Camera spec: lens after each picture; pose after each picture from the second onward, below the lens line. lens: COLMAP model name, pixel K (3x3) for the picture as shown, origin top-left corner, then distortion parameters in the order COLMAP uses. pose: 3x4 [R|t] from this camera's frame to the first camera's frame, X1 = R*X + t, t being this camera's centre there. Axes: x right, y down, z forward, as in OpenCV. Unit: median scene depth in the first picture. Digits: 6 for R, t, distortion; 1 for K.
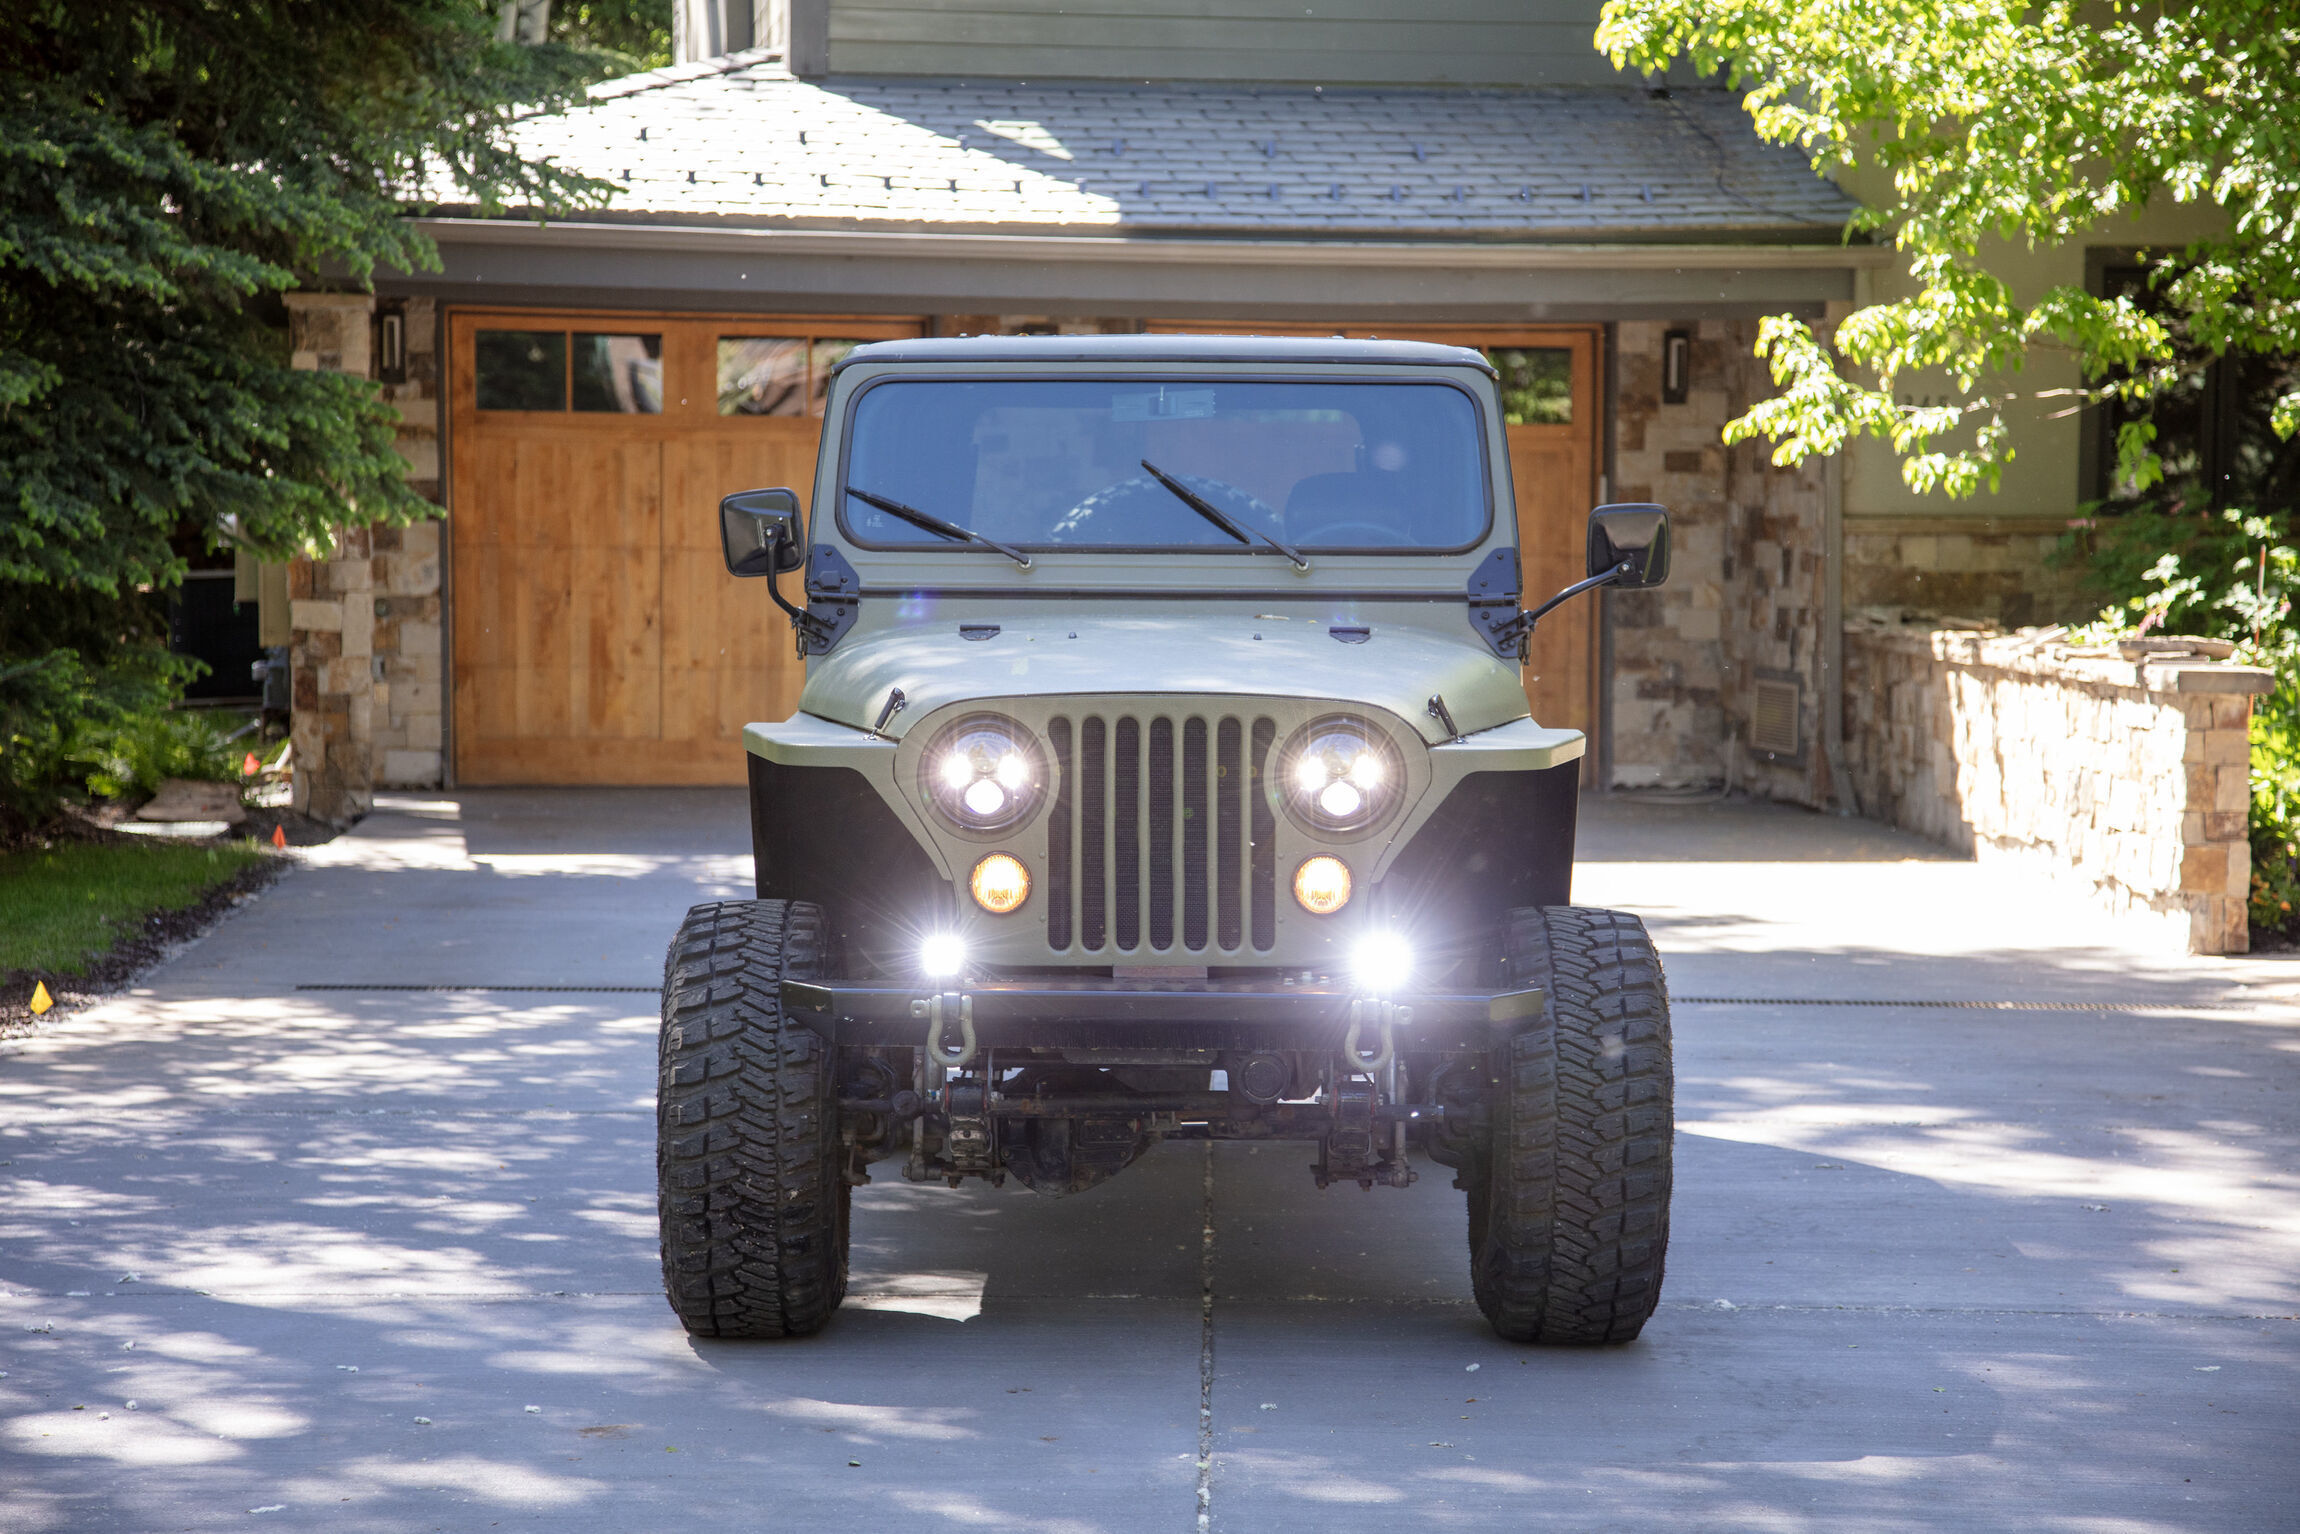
lens RADIAL K [[4838.0, 0, 1150.0], [0, 4838.0, 767.0], [0, 0, 1]] dist [0.370196, -0.037881]
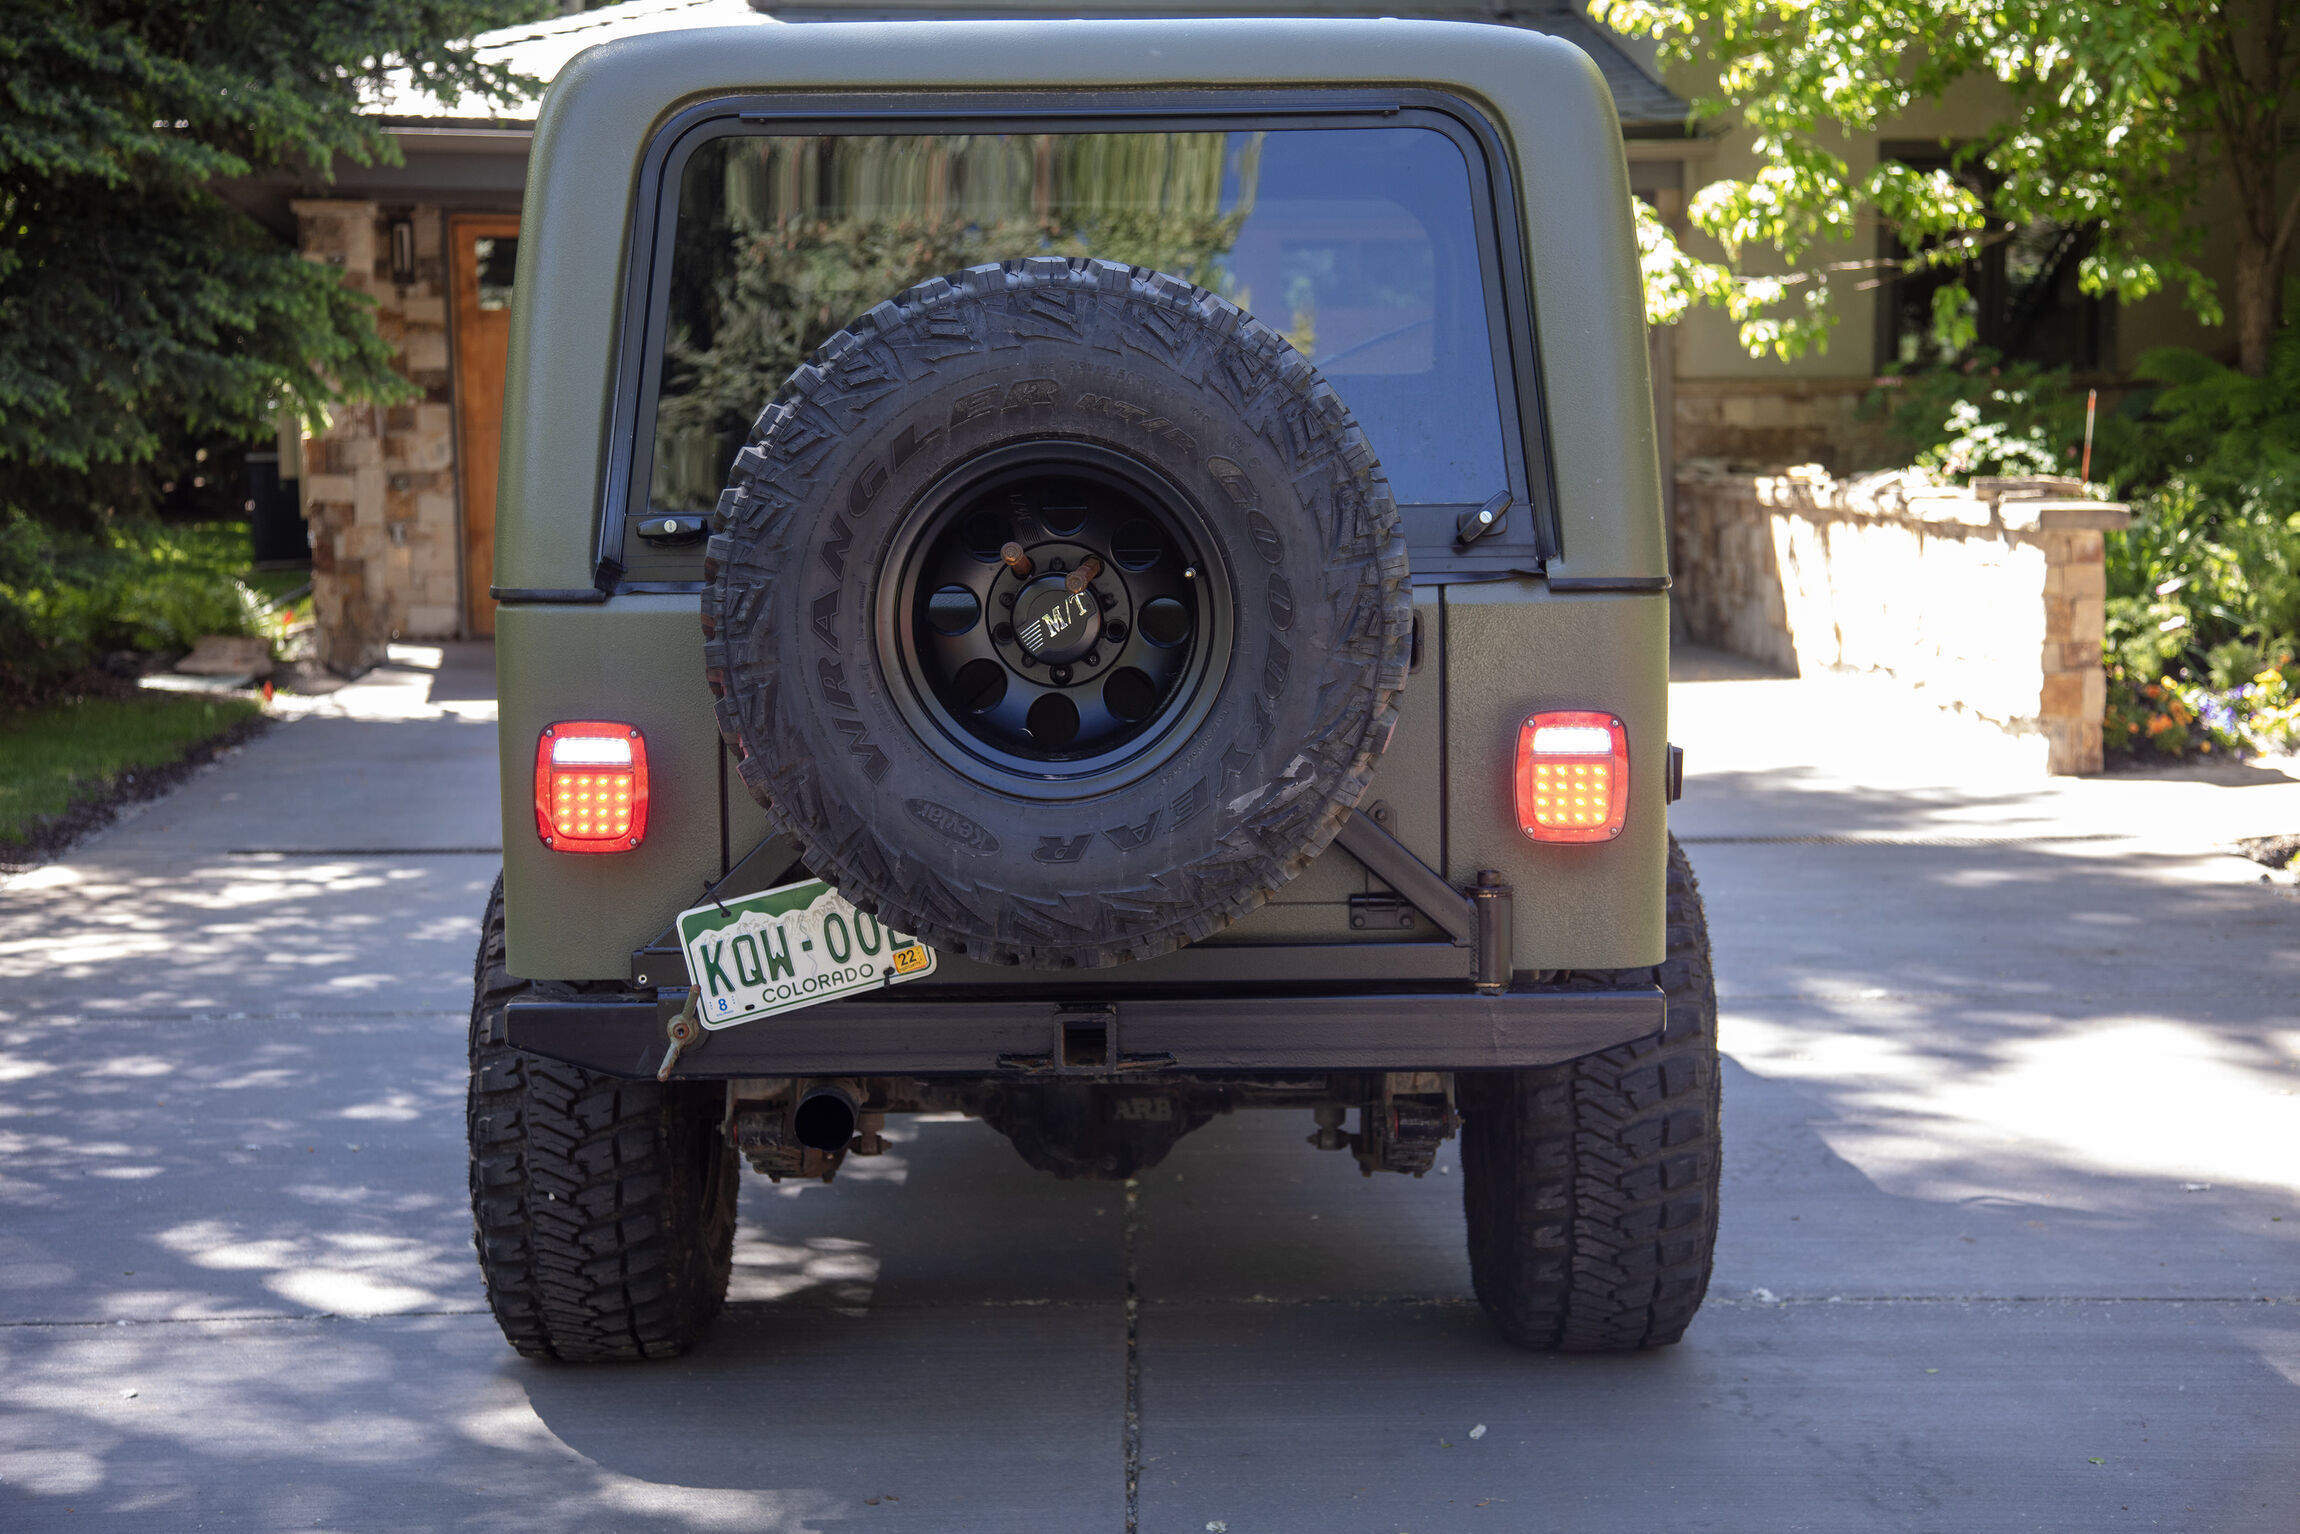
lens RADIAL K [[3616.3, 0, 1150.0], [0, 3616.3, 767.0], [0, 0, 1]] dist [0.225898, 0.068666]
pose [[0.999664, -0.018671, 0.017959, 0.002690], [0.017806, 0.998727, 0.047186, -0.004326], [-0.018817, -0.046850, 0.998725, 0.190499]]
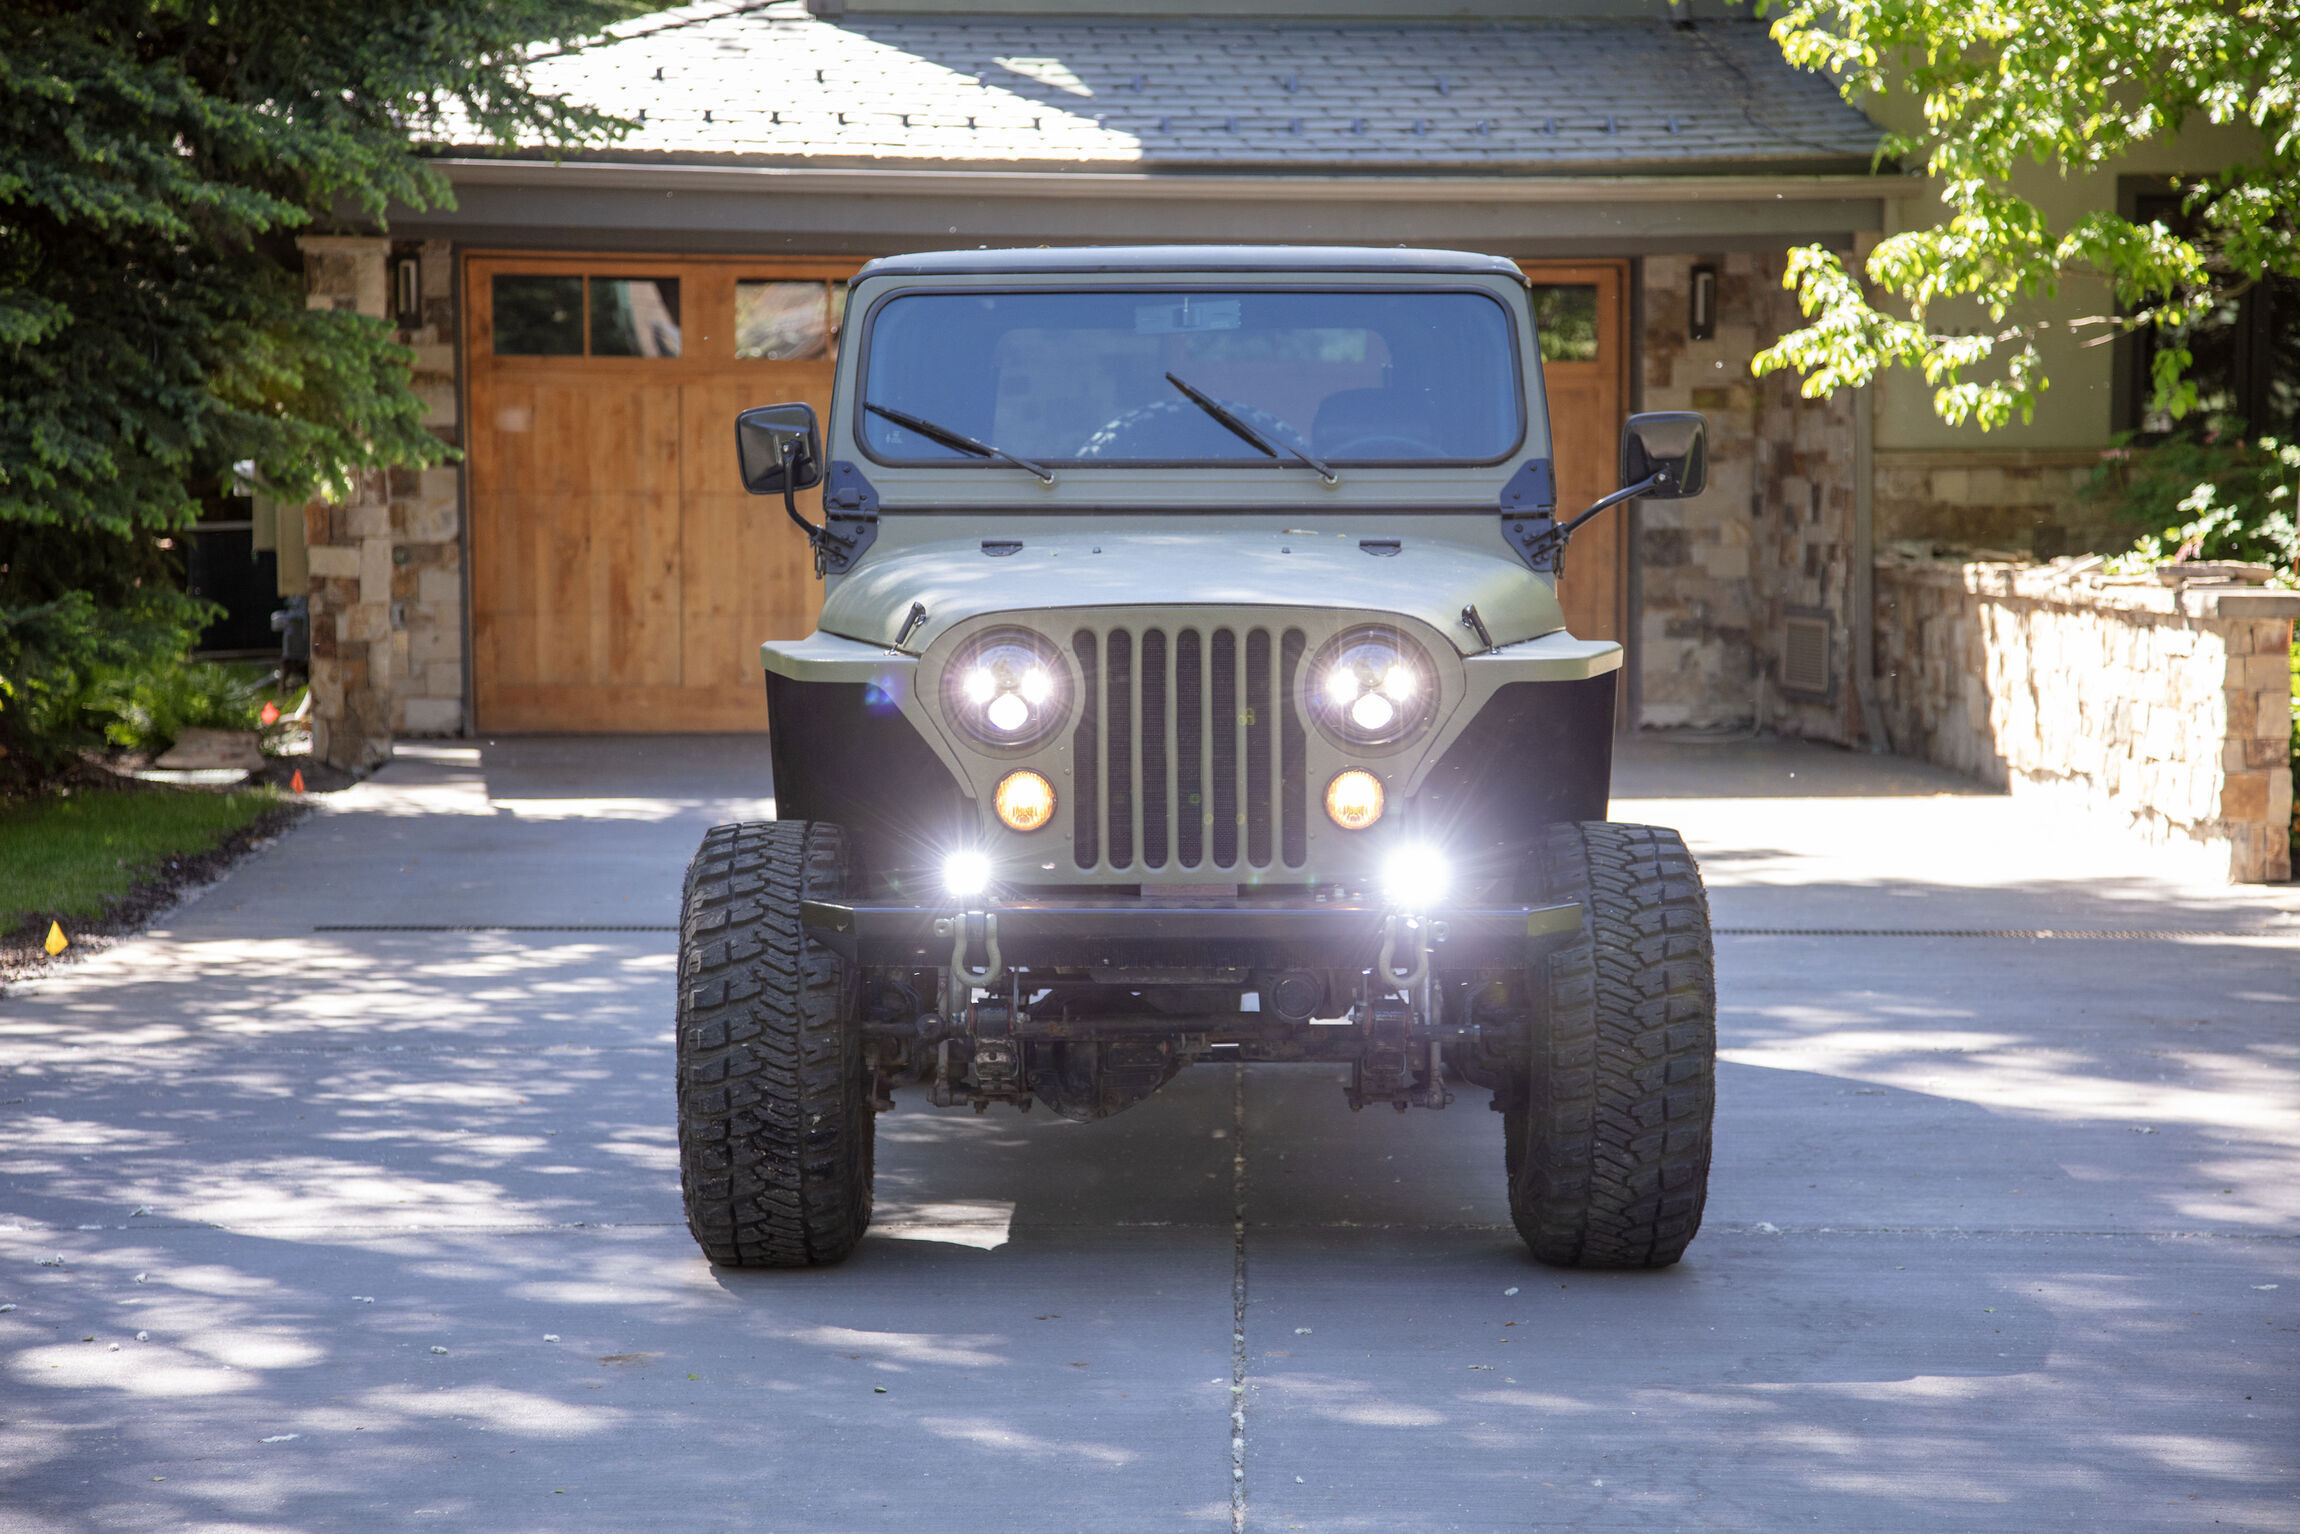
lens RADIAL K [[4838.0, 0, 1150.0], [0, 4838.0, 767.0], [0, 0, 1]] dist [0.370196, -0.037881]
pose [[0.999960, -0.007426, -0.004959, -0.000338], [0.007470, 0.999931, 0.009031, 0.003765], [0.004891, -0.009068, 0.999947, 0.010057]]
